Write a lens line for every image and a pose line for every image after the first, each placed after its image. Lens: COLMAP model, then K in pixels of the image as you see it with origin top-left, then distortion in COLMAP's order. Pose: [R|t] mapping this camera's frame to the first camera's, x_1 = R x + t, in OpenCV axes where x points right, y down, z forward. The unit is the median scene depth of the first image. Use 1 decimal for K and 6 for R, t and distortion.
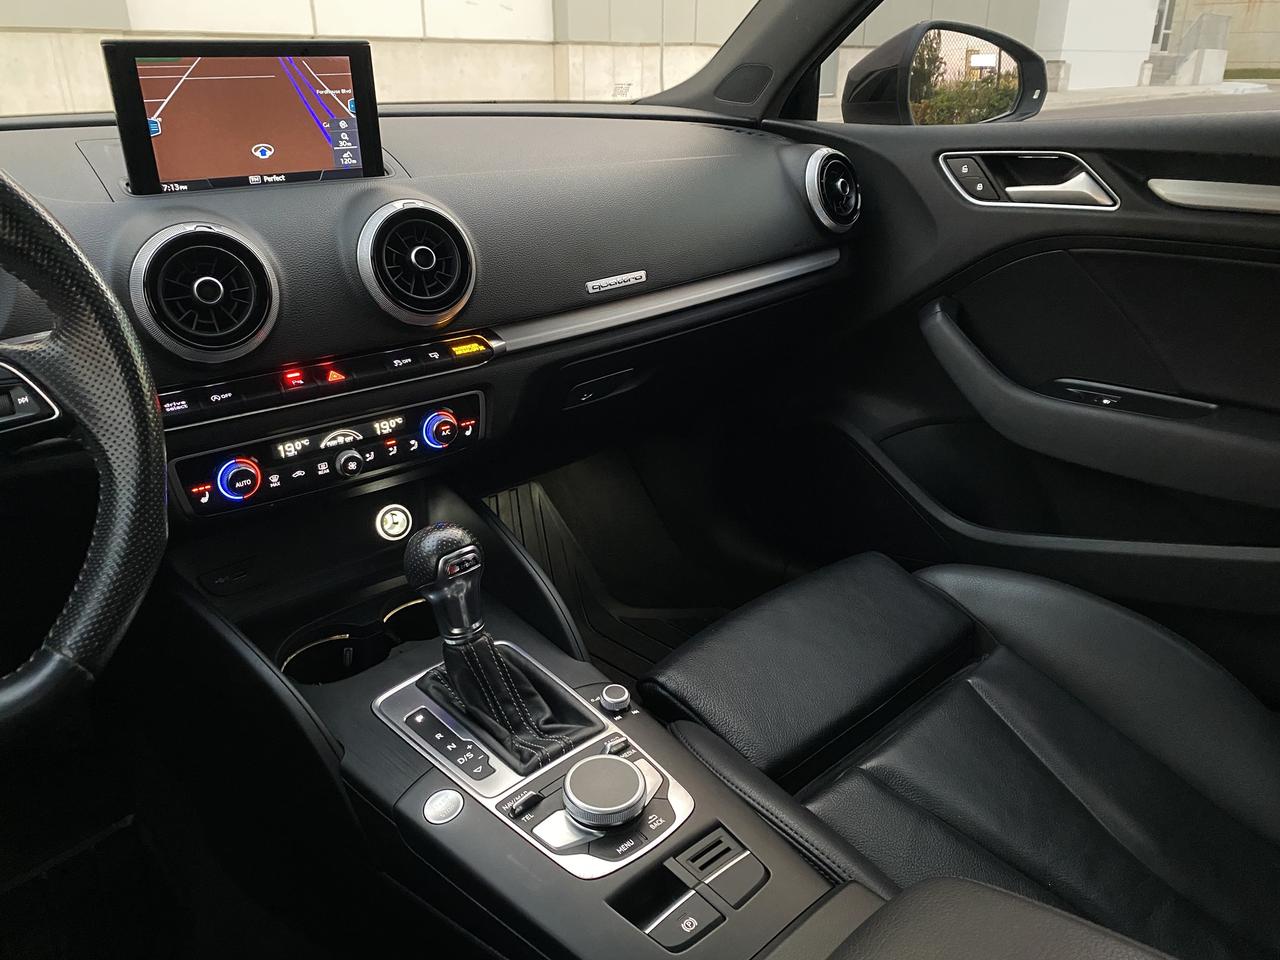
lens RADIAL K [[977.5, 0, 635.0], [0, 977.5, 463.7], [0, 0, 1]] dist [0.029067, -0.029364]
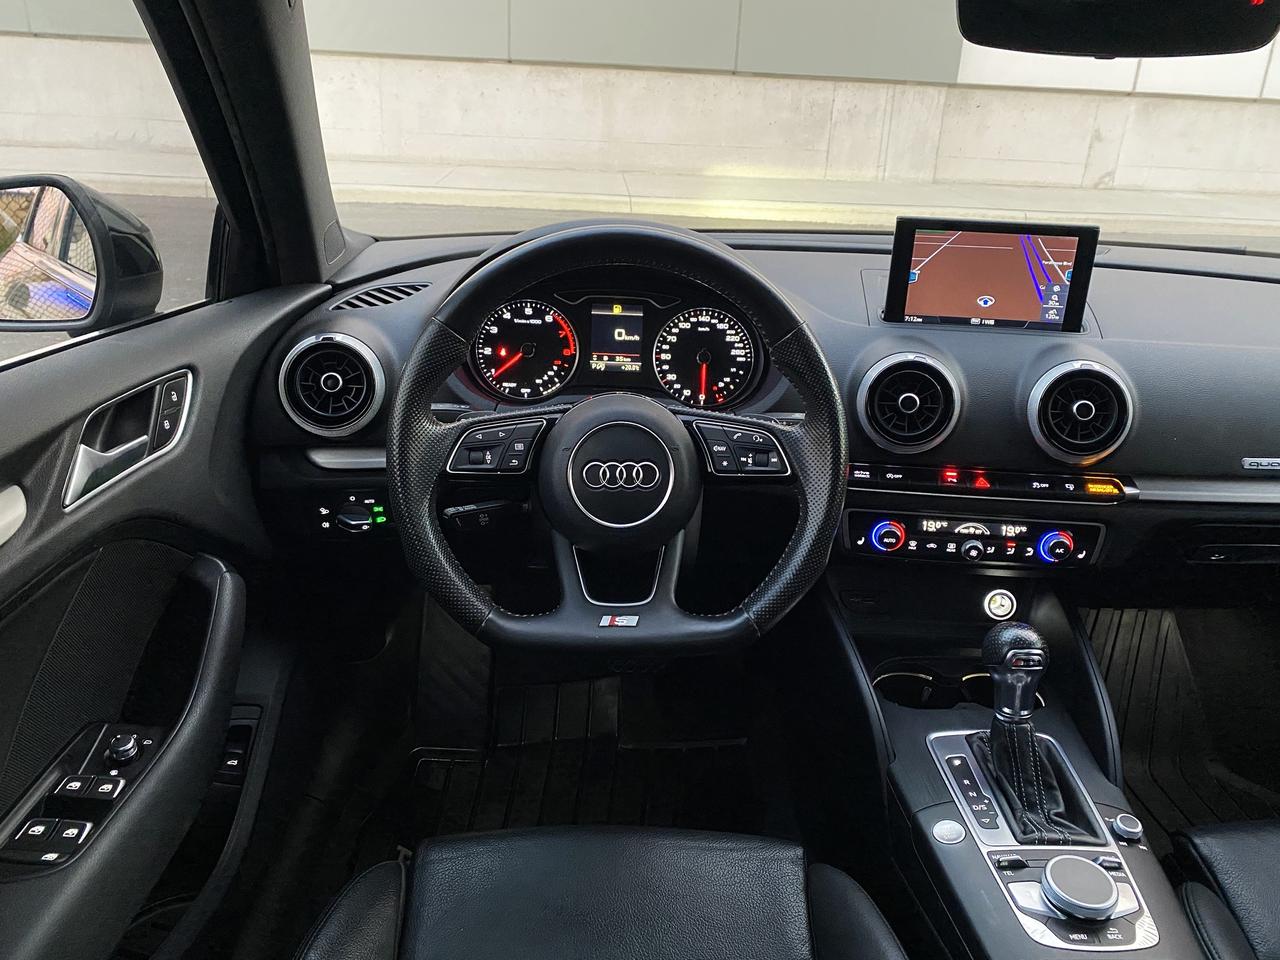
lens RADIAL K [[977.5, 0, 641.3], [0, 977.5, 467.5], [0, 0, 1]] dist [0.029067, -0.029364]
pose [[0.744451, 0.274548, -0.608619, 0.142385], [-0.294028, 0.953205, 0.070341, -0.071439], [0.599450, 0.126586, 0.790339, -0.290429]]
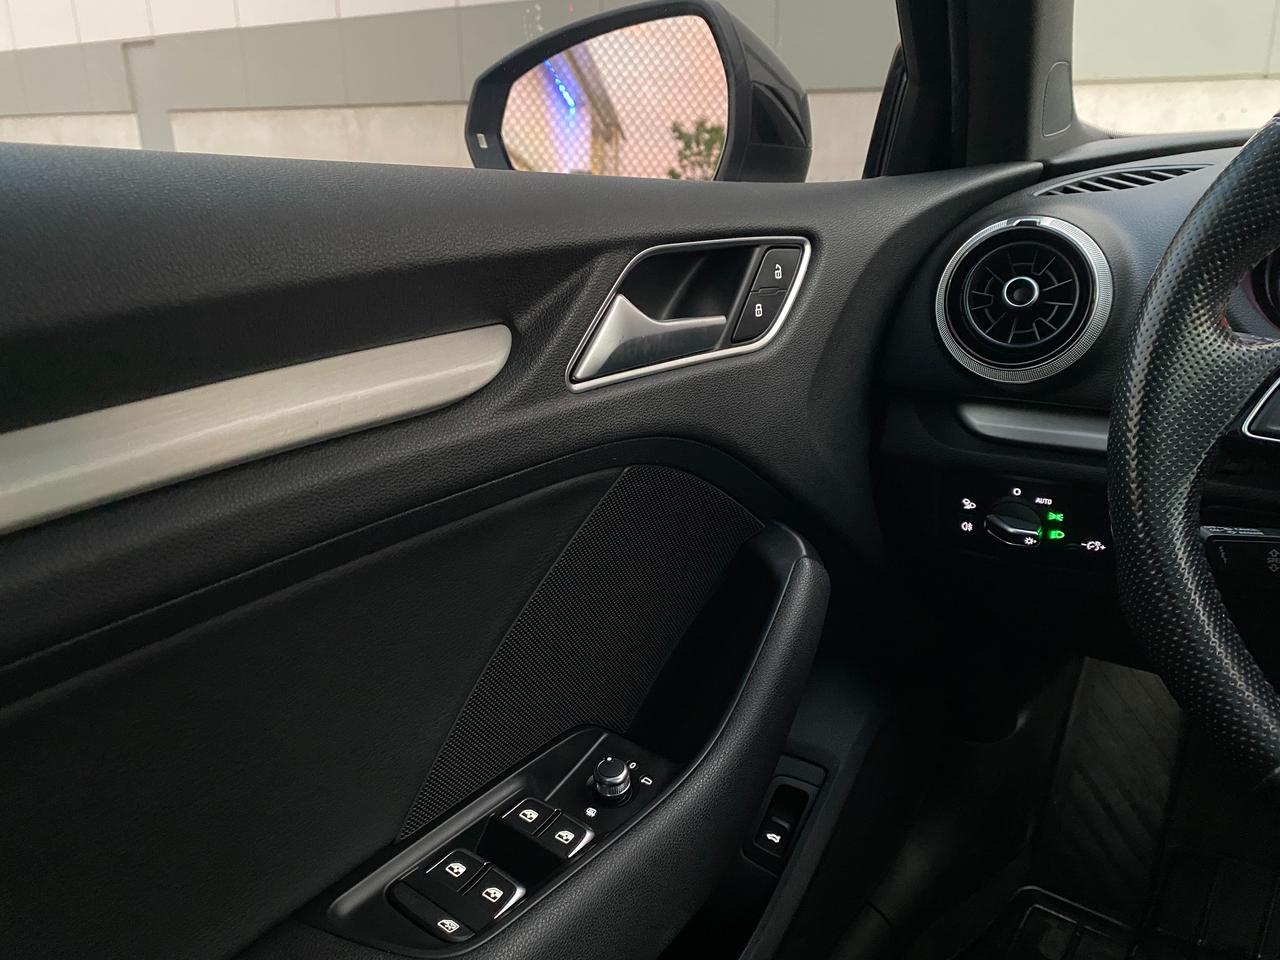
lens RADIAL K [[977.5, 0, 633.7], [0, 977.5, 480.2], [0, 0, 1]] dist [0.029067, -0.029364]
pose [[0.185664, 0.330749, -0.925275, -0.254207], [-0.360442, 0.898931, 0.249007, 0.083401], [0.914117, 0.287276, 0.286115, 0.003413]]
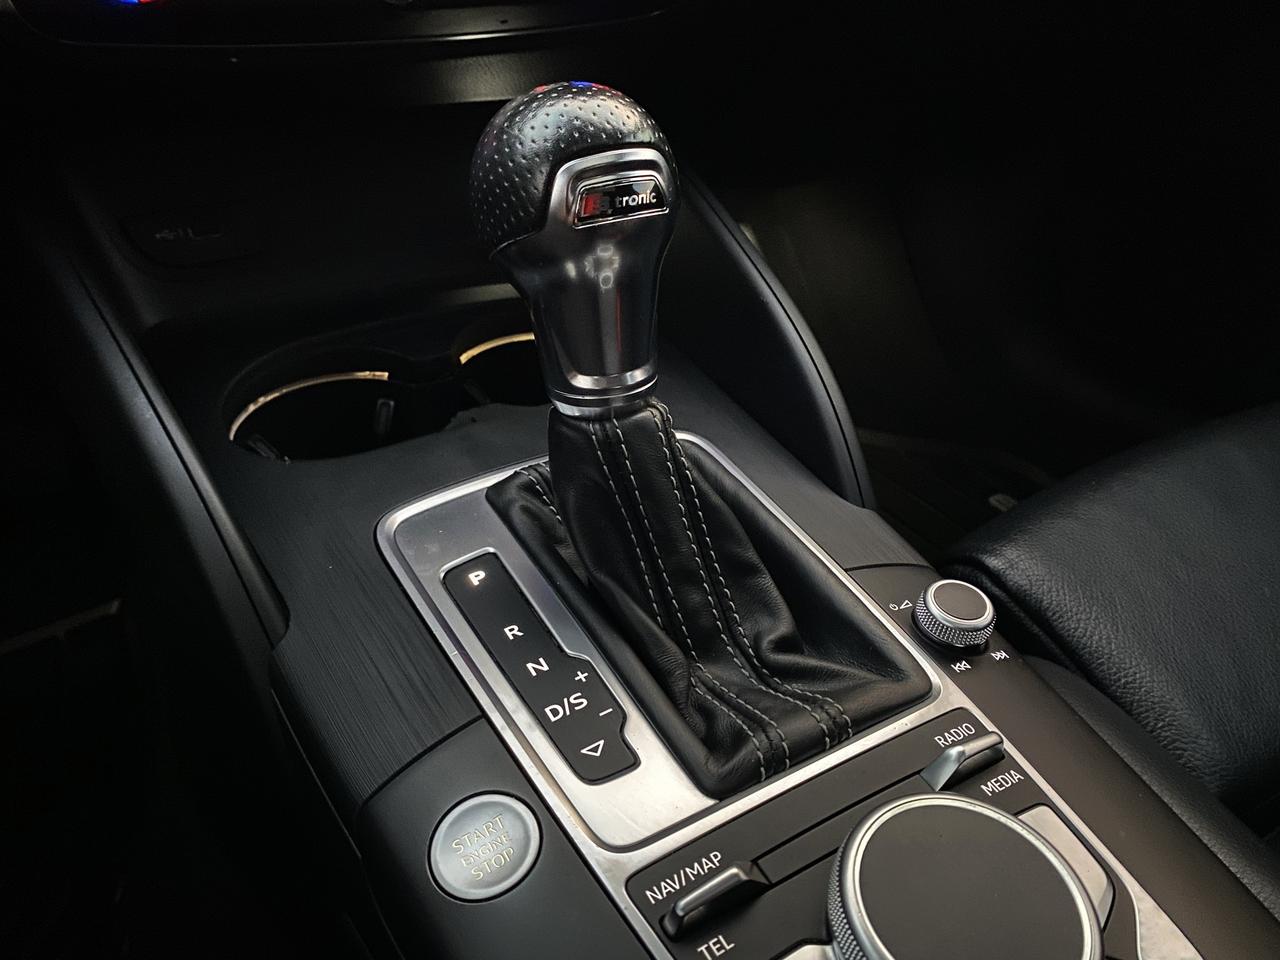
lens RADIAL K [[977.5, 0, 634.6], [0, 977.5, 481.7], [0, 0, 1]] dist [0.029067, -0.029364]
pose [[0.975831, 0.161478, -0.147238, -0.099059], [-0.128137, 0.968603, 0.213046, 0.122504], [0.177018, -0.189030, 0.965884, 0.616357]]
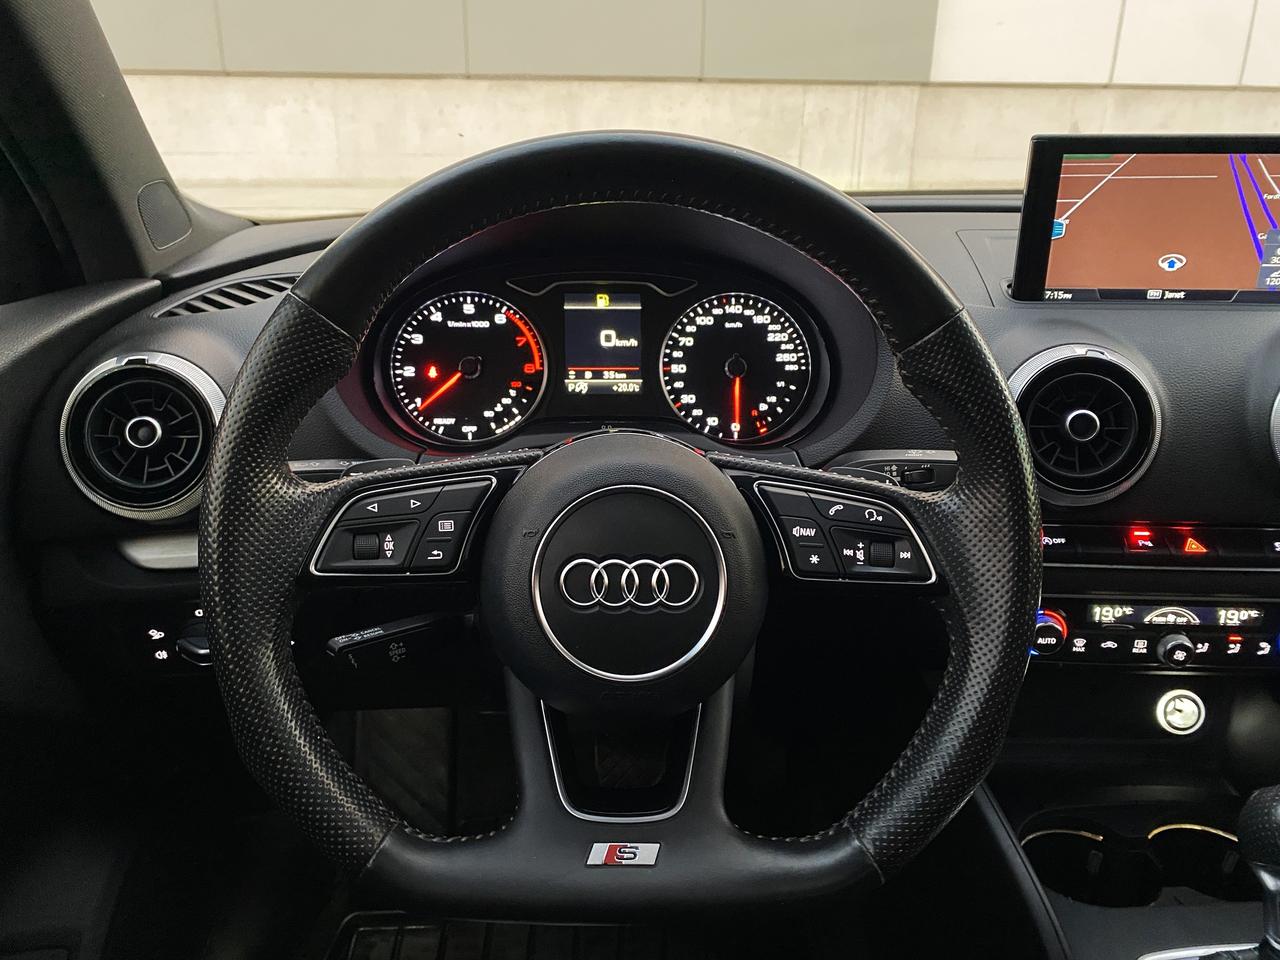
lens RADIAL K [[977.5, 0, 627.6], [0, 977.5, 474.7], [0, 0, 1]] dist [0.029067, -0.029364]
pose [[0.760147, 0.234952, -0.605784, -0.194047], [-0.253577, 0.965673, 0.056342, -0.077822], [0.598227, 0.110785, 0.793632, 0.079790]]
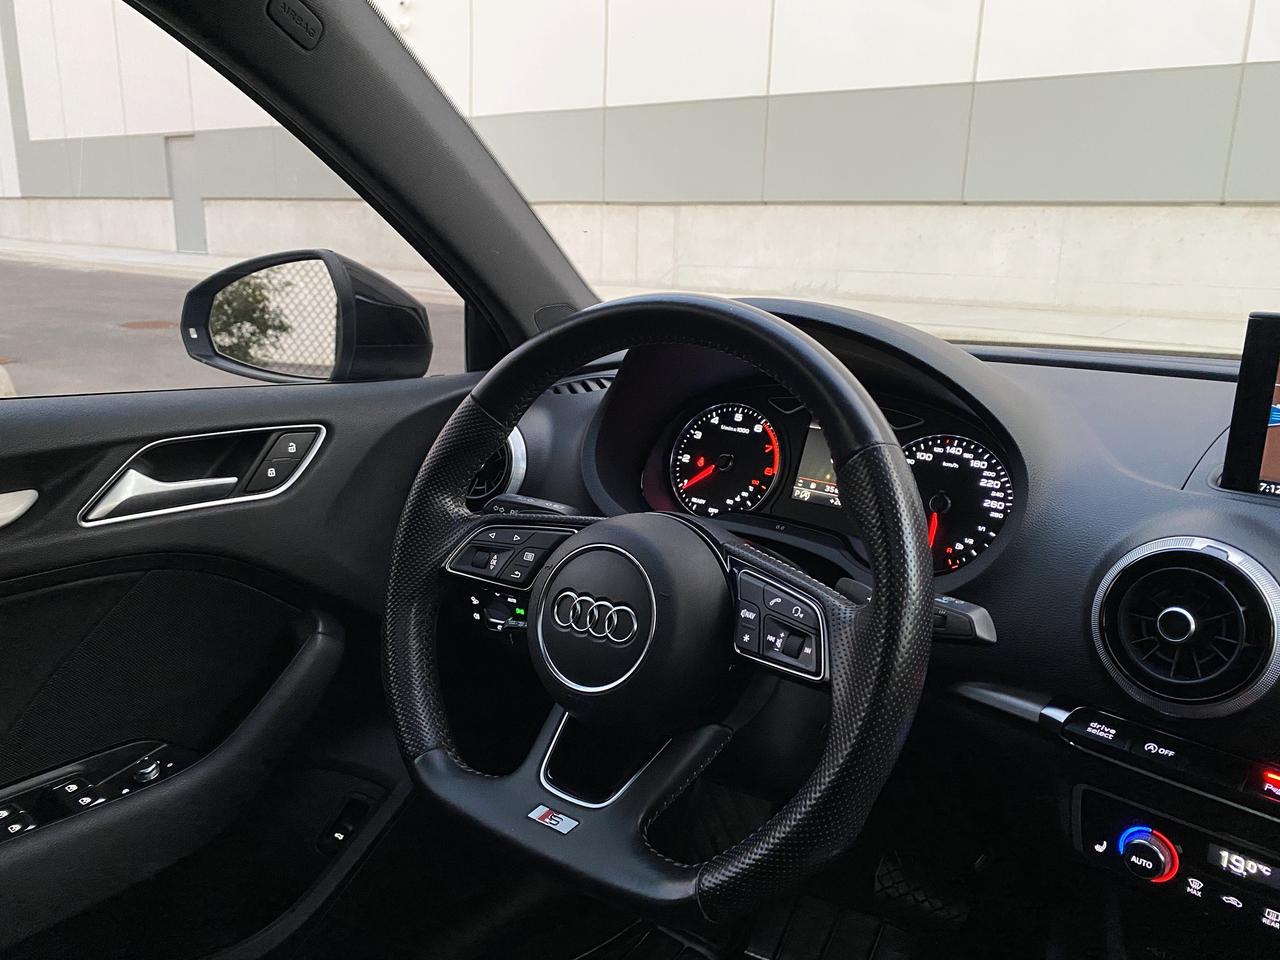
lens RADIAL K [[977.5, 0, 630.9], [0, 977.5, 470.0], [0, 0, 1]] dist [0.029067, -0.029364]
pose [[0.154509, 0.247987, -0.956363, 0.200765], [-0.389988, 0.904693, 0.171583, -0.237296], [0.907765, 0.346459, 0.236495, 0.358911]]
